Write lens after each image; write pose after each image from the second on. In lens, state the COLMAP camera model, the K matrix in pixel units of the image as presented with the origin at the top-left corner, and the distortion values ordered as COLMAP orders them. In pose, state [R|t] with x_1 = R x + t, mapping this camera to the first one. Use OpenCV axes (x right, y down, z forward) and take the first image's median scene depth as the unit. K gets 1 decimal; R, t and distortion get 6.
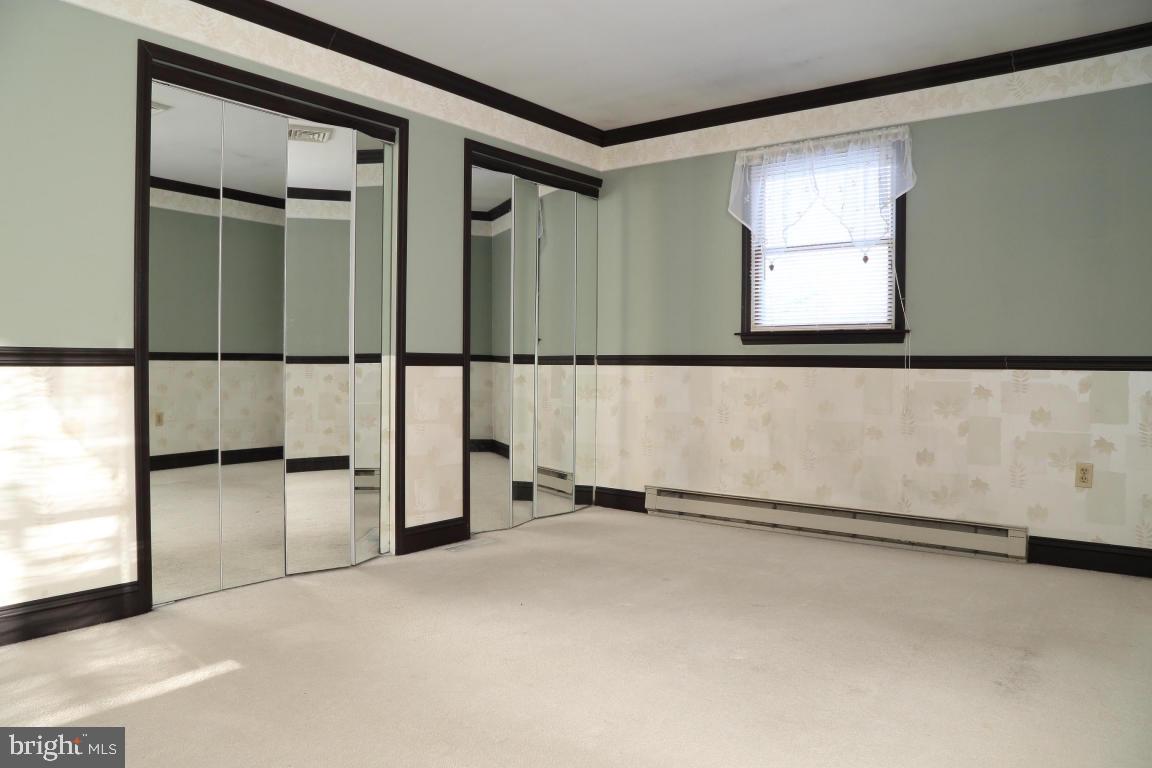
lens RADIAL K [[816.1, 0, 575.7], [0, 816.1, 377.4], [0, 0, 1]] dist [-0.076761, 0.024120]
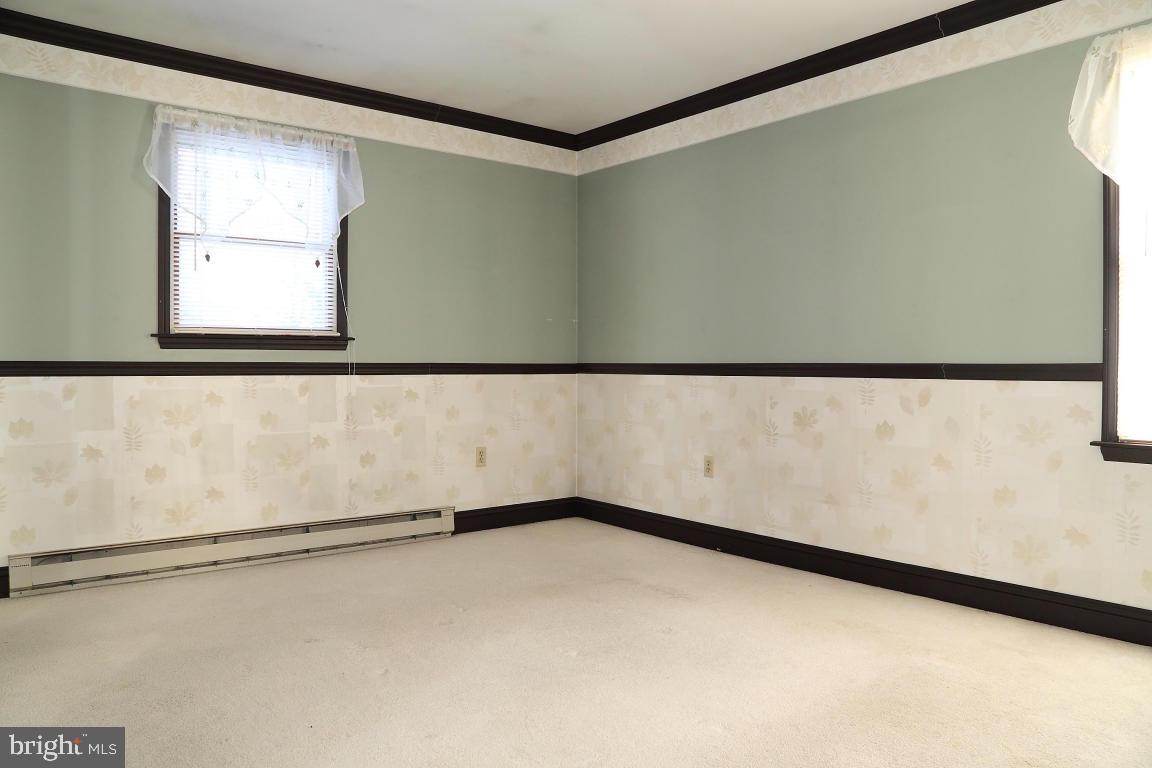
lens RADIAL K [[863.1, 0, 577.2], [0, 863.1, 383.3], [0, 0, 1]] dist [-0.029823, 0.001972]
pose [[0.231292, -0.021787, 0.972640, -0.566076], [0.021913, 0.999612, 0.017180, -0.012794], [-0.972638, 0.017340, 0.231679, 0.446163]]
